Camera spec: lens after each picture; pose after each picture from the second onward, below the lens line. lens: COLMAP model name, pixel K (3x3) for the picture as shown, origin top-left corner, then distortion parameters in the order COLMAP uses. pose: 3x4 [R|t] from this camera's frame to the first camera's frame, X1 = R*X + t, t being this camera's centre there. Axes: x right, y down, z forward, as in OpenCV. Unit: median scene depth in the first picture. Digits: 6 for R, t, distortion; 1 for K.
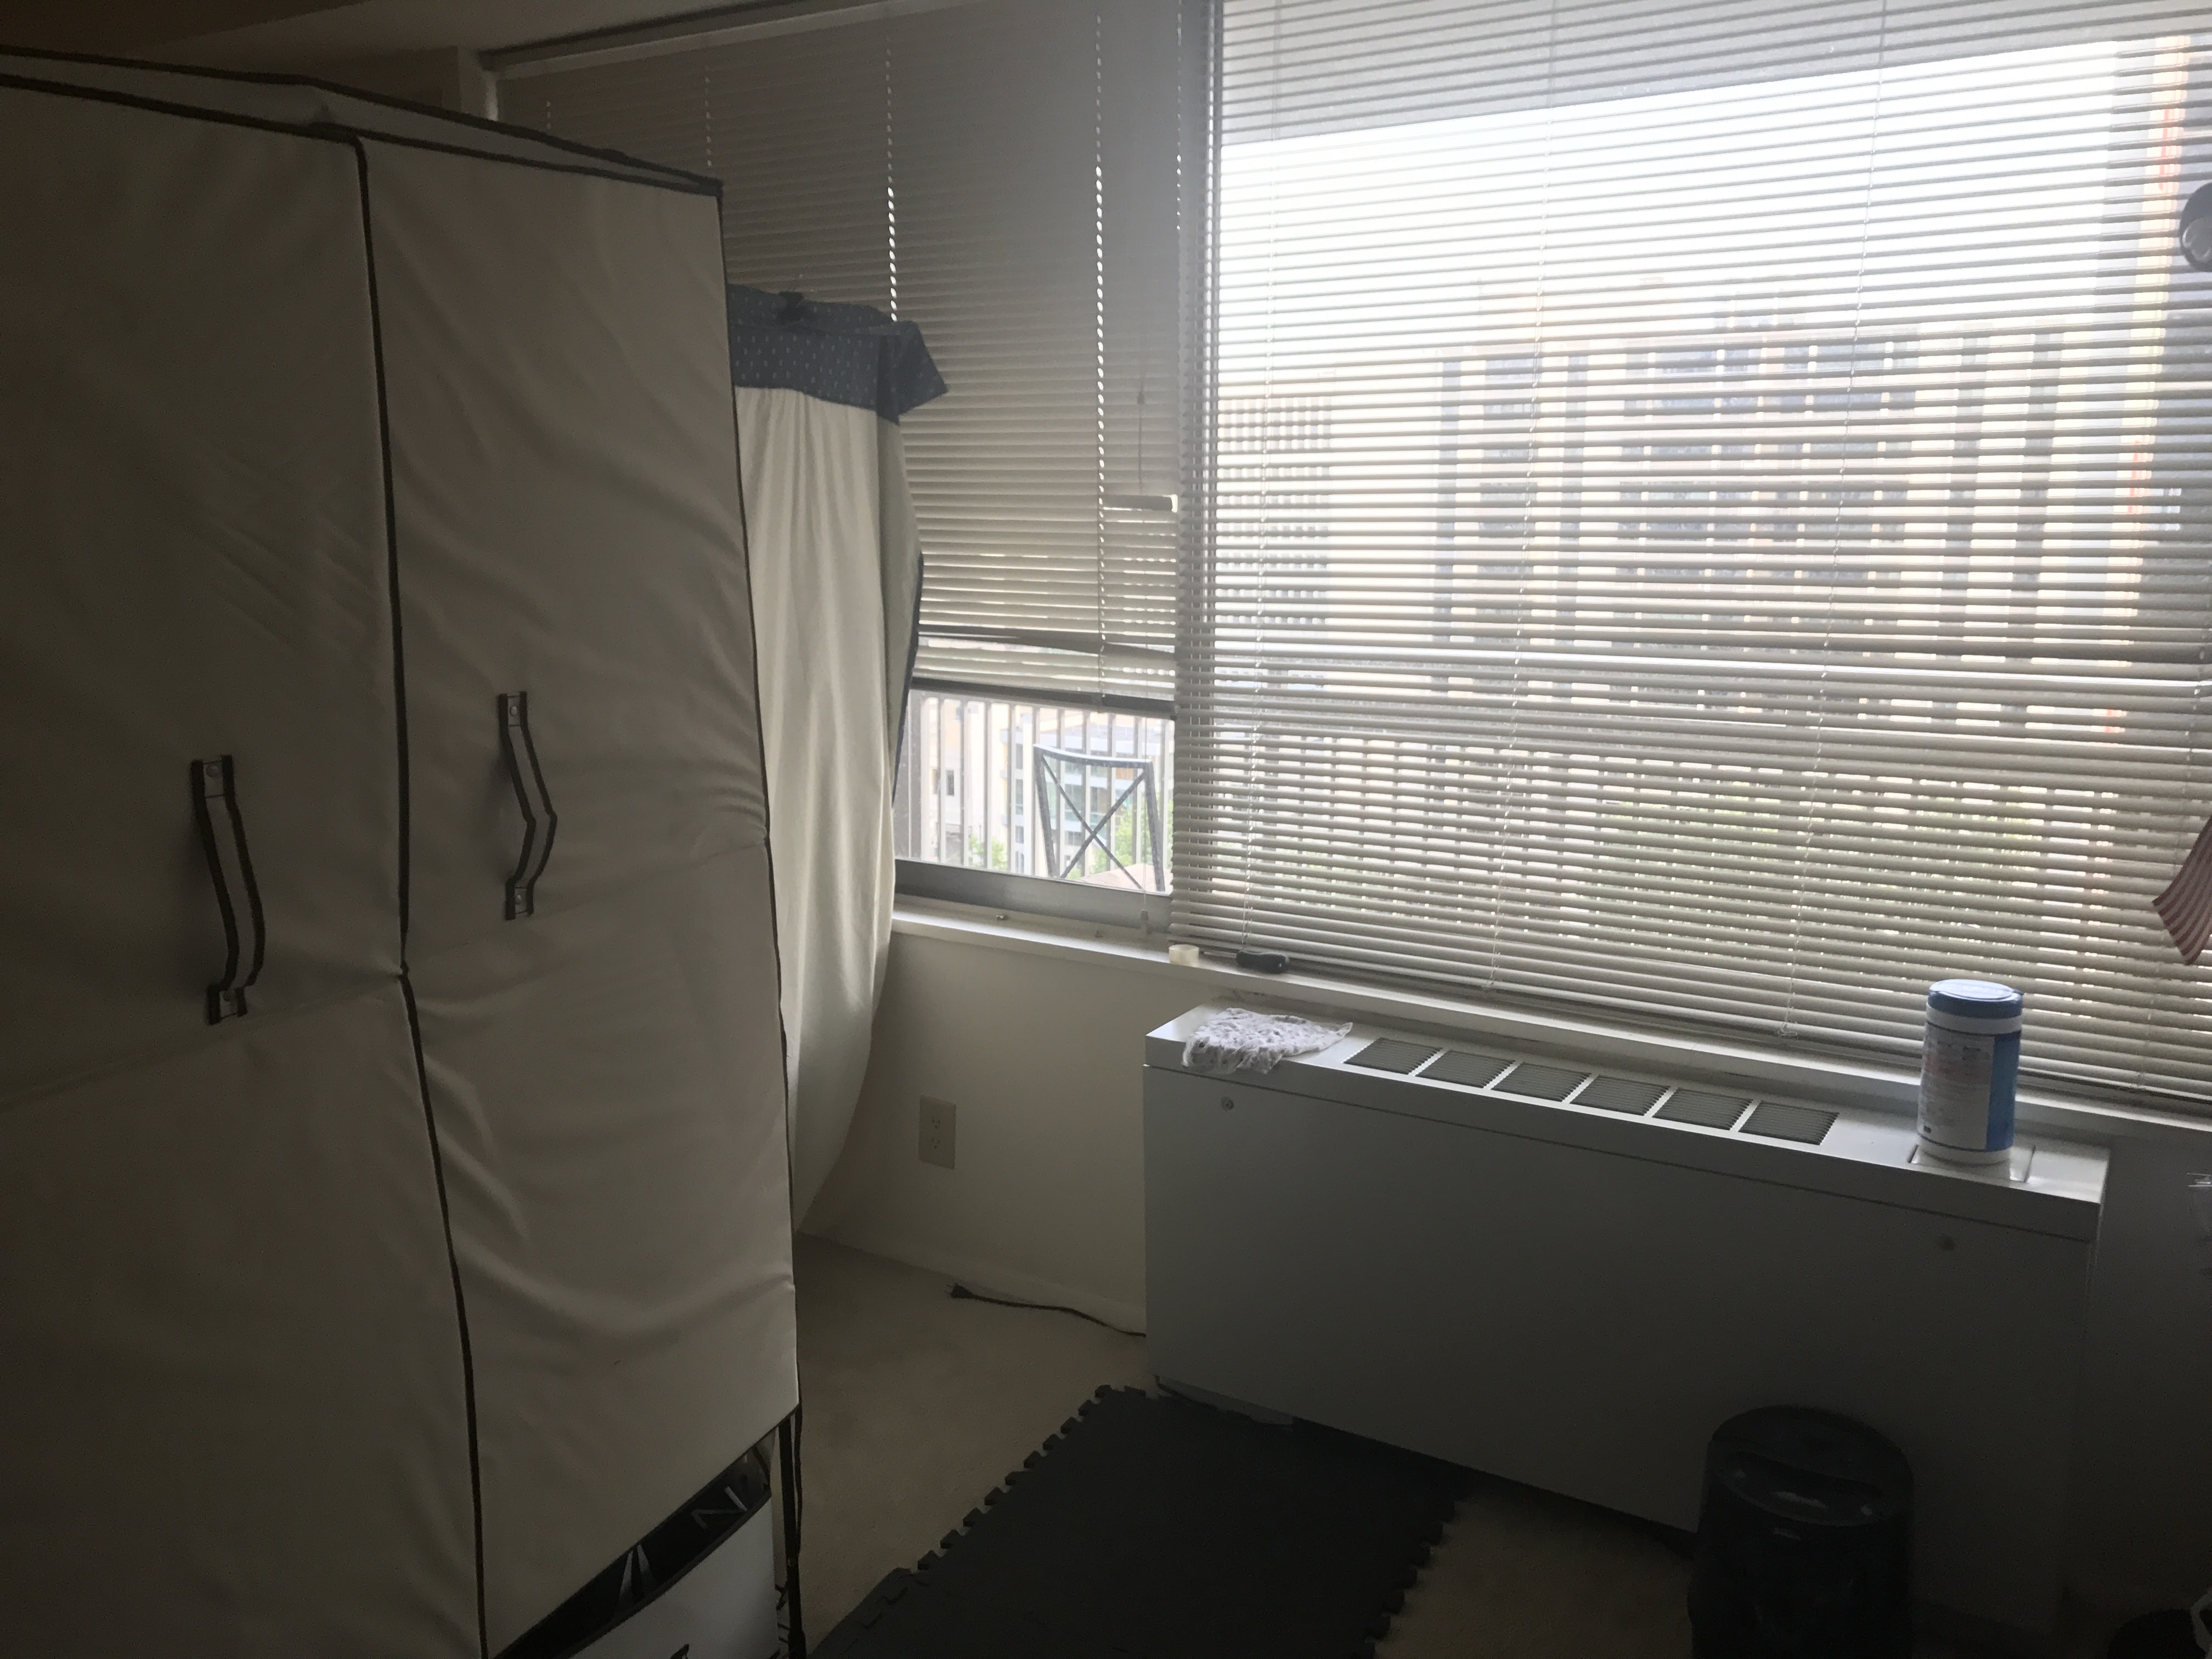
lens RADIAL K [[1811.7, 0, 1104.6], [0, 1811.7, 840.3], [0, 0, 1]] dist [0.001575, -0.093208]
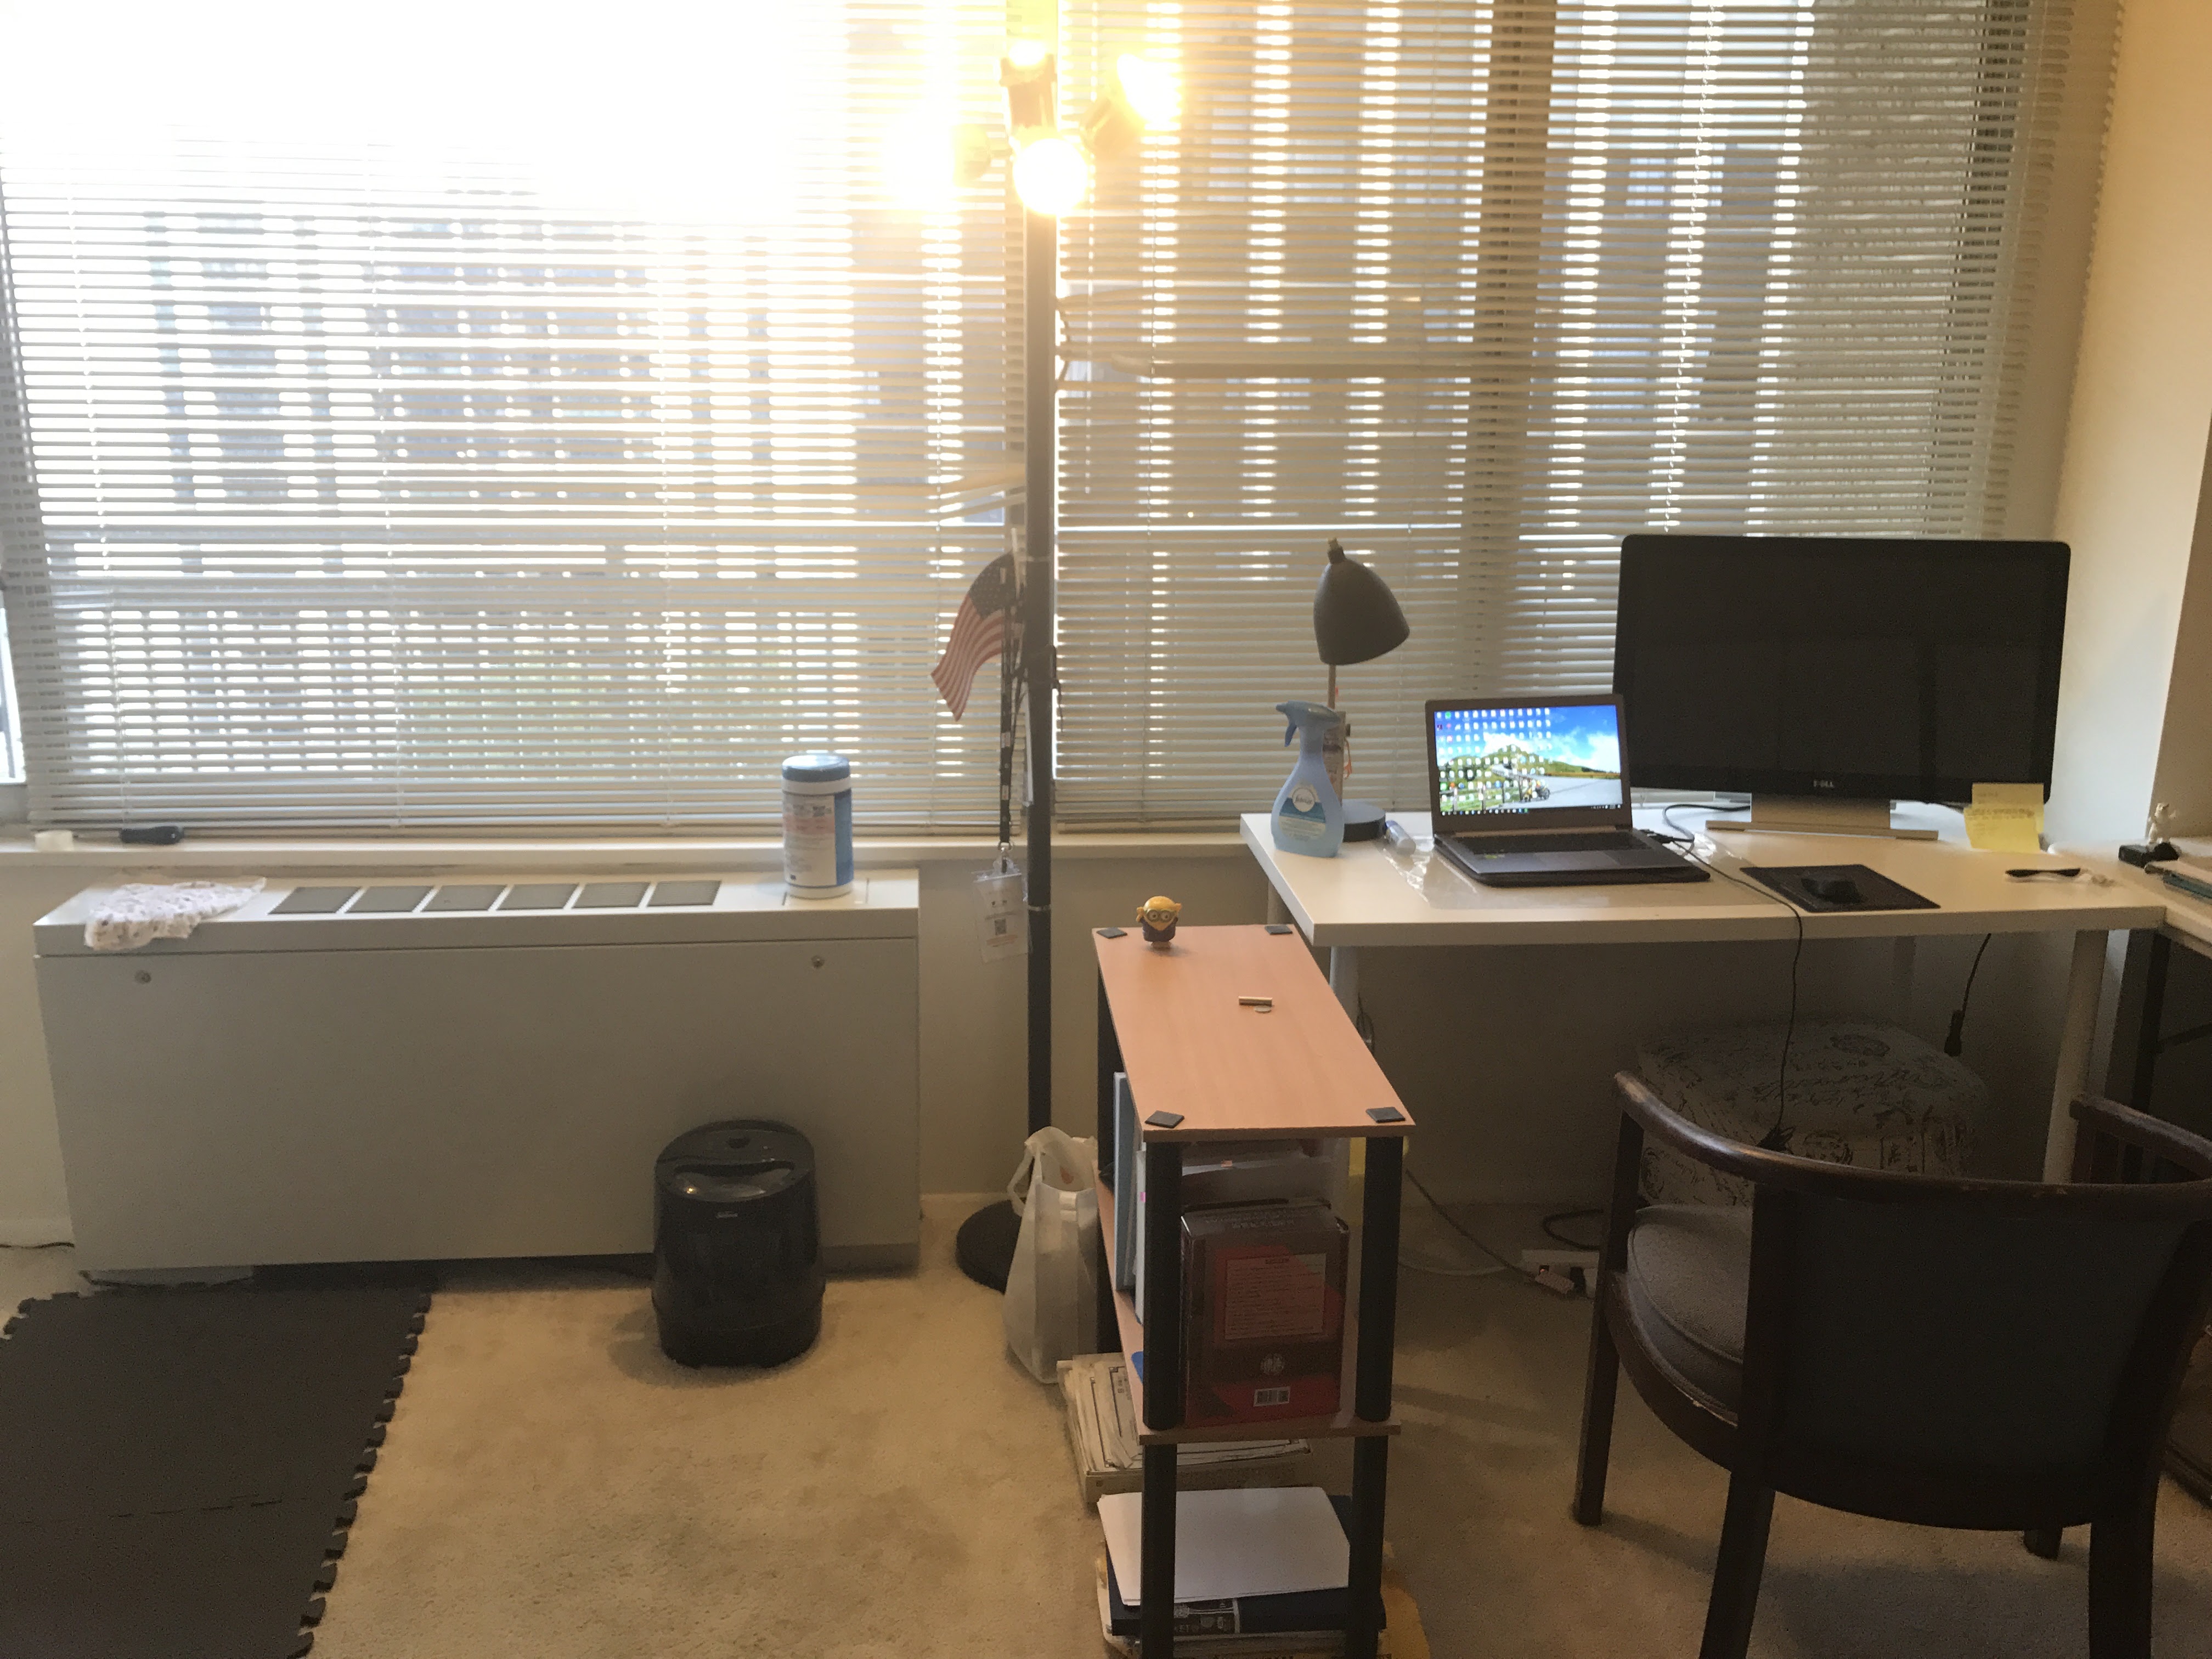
lens RADIAL K [[1829.4, 0, 1106.0], [0, 1829.4, 829.5], [0, 0, 1]] dist [0.003507, 0.012870]
pose [[0.780453, -0.135665, 0.610318, -0.123106], [0.099094, 0.990676, 0.093495, 0.023202], [-0.617312, -0.012490, 0.786620, -0.119399]]
